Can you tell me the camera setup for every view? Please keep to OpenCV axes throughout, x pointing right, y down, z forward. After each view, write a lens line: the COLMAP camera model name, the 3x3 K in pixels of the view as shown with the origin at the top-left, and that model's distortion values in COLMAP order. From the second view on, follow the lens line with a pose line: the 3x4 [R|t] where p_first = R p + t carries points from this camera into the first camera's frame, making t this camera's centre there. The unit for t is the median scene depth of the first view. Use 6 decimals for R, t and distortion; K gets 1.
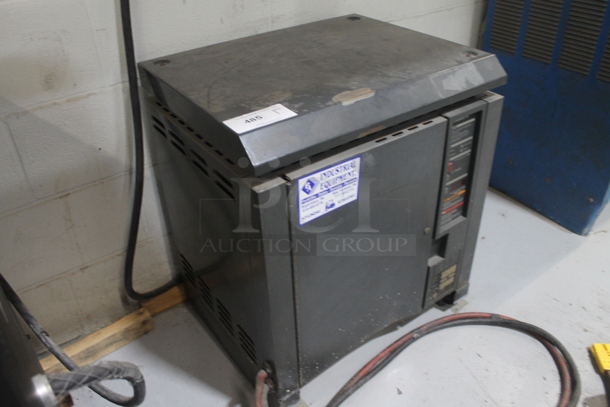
lens RADIAL K [[514.4, 0, 304.1], [0, 514.4, 204.2], [0, 0, 1]] dist [-0.119350, 0.024732]
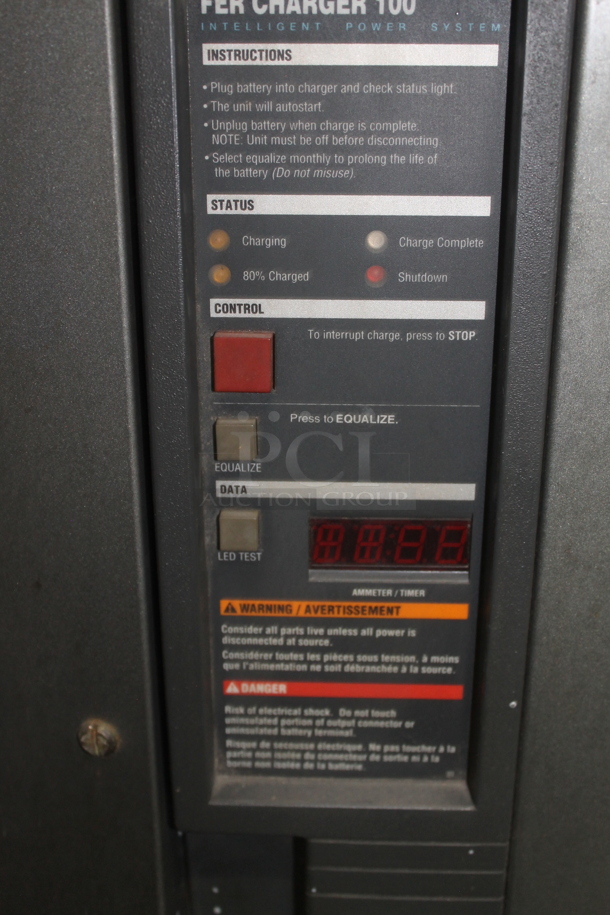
lens RADIAL K [[1143.5, 0, 304.1], [0, 1143.5, 456.5], [0, 0, 1]] dist [-0.073514, 0.000000]
pose [[0.780217, 0.267206, -0.565564, 0.569681], [-0.365644, 0.928428, -0.065776, -0.036401], [0.507509, 0.258115, 0.822077, 0.869706]]
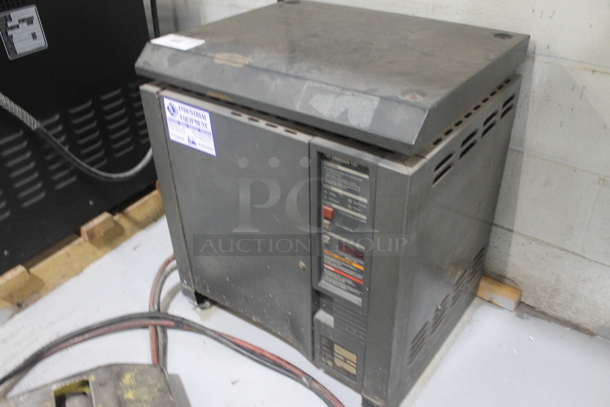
lens RADIAL K [[514.4, 0, 304.1], [0, 514.4, 200.5], [0, 0, 1]] dist [-0.119350, 0.024732]
pose [[0.285052, 0.547265, -0.786922, 1.032076], [-0.517711, 0.778835, 0.354107, -0.404663], [0.806673, 0.306460, 0.505333, 0.656964]]
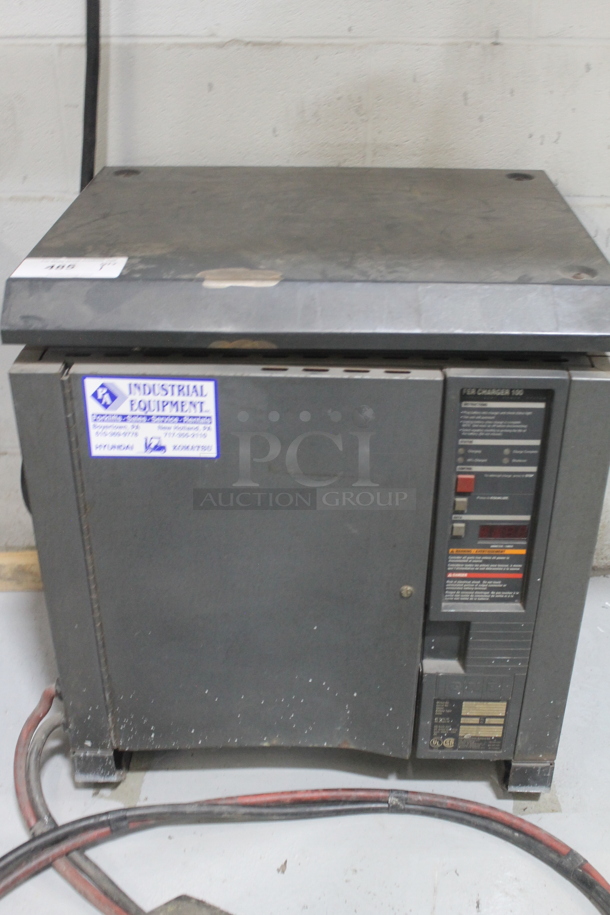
lens RADIAL K [[1005.5, 0, 311.1], [0, 1005.5, 459.4], [0, 0, 1]] dist [-0.087433, 0.000000]
pose [[0.797871, 0.331874, -0.503251, 0.753540], [-0.360083, 0.931898, 0.043662, -0.095241], [0.483469, 0.146375, 0.863036, 0.095867]]
